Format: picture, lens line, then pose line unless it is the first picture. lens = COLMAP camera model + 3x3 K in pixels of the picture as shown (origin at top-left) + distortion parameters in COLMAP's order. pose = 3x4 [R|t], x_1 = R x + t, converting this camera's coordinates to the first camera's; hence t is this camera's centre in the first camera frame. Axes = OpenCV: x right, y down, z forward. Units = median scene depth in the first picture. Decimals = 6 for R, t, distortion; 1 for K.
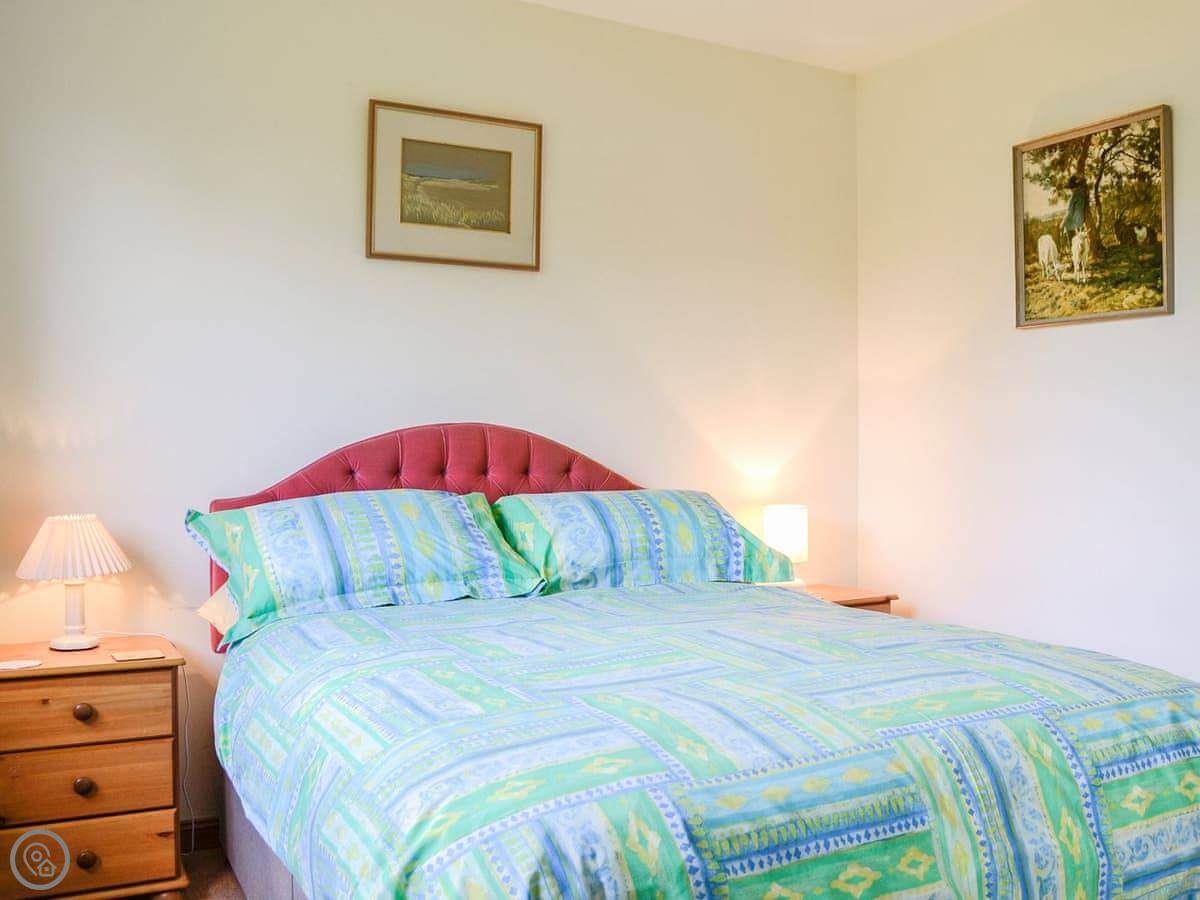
lens RADIAL K [[1128.1, 0, 599.2], [0, 1128.1, 441.6], [0, 0, 1]] dist [-0.087579, 0.000000]
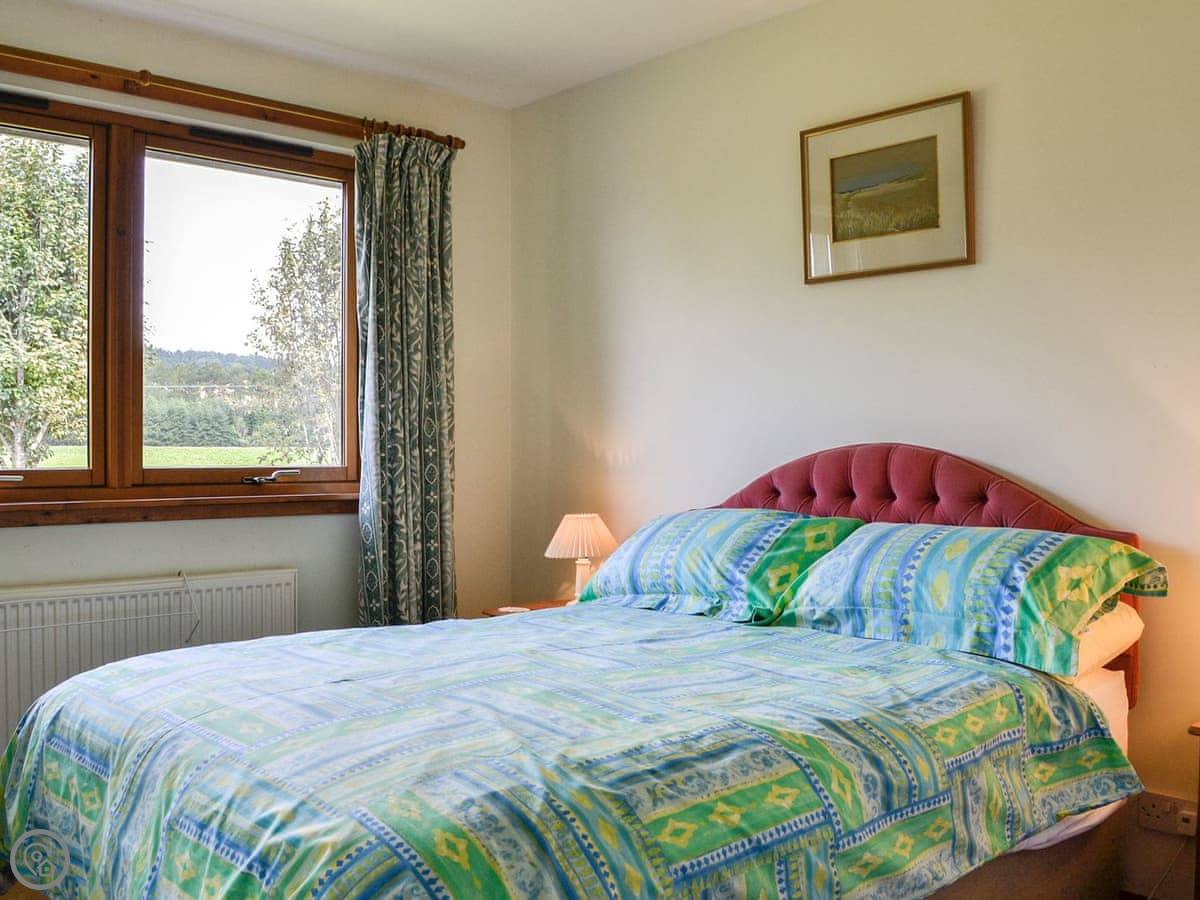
lens RADIAL K [[1128.1, 0, 599.3], [0, 1128.1, 458.6], [0, 0, 1]] dist [-0.087579, 0.000000]
pose [[0.240534, 0.009416, -0.970595, 0.772384], [0.005288, 0.999925, 0.011011, -0.016354], [0.970626, -0.007781, 0.240467, 0.578671]]
